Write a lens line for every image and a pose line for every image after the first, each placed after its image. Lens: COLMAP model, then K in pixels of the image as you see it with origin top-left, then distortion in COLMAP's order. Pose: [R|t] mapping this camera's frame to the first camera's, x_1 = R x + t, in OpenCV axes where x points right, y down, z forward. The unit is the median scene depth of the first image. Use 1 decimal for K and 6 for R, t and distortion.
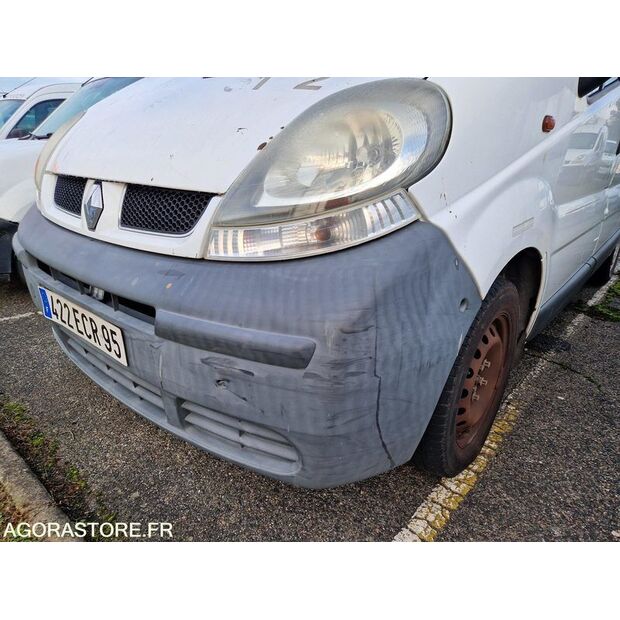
lens RADIAL K [[409.0, 0, 308.4], [0, 409.0, 324.4], [0, 0, 1]] dist [0.065355, -0.046641]
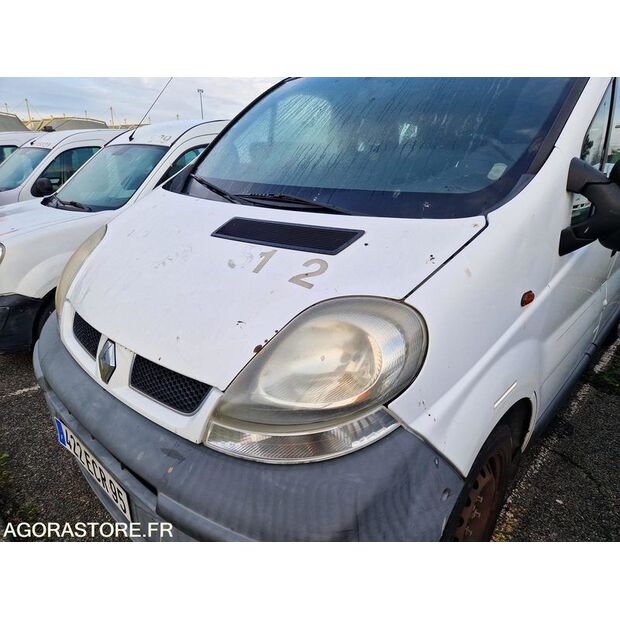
lens RADIAL K [[409.8, 0, 313.2], [0, 409.8, 311.4], [0, 0, 1]] dist [0.064280, -0.047136]
pose [[0.999615, 0.006624, -0.026931, 0.063791], [-0.007620, 0.999284, -0.037065, -0.482317], [0.026666, 0.037256, 0.998950, -0.095297]]
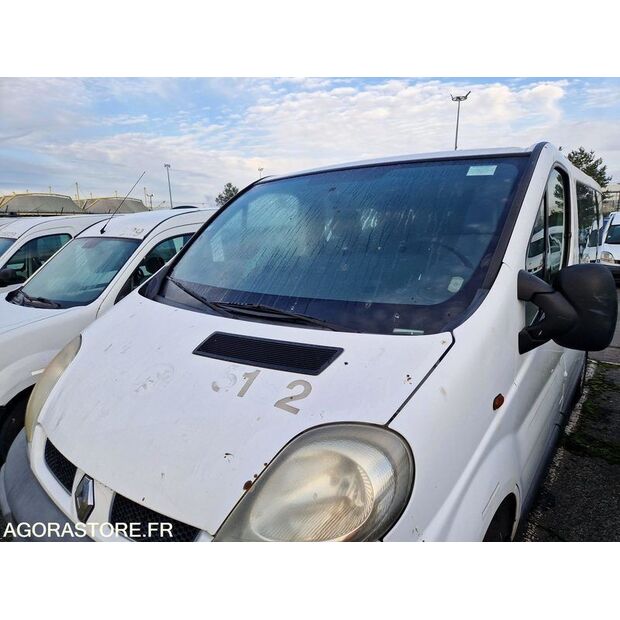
lens RADIAL K [[408.1, 0, 320.7], [0, 408.1, 310.6], [0, 0, 1]] dist [0.070730, -0.052975]
pose [[0.996704, -0.054508, 0.060082, 0.040345], [0.064204, 0.982735, -0.173524, -0.670365], [-0.049586, 0.176809, 0.982995, -0.165128]]
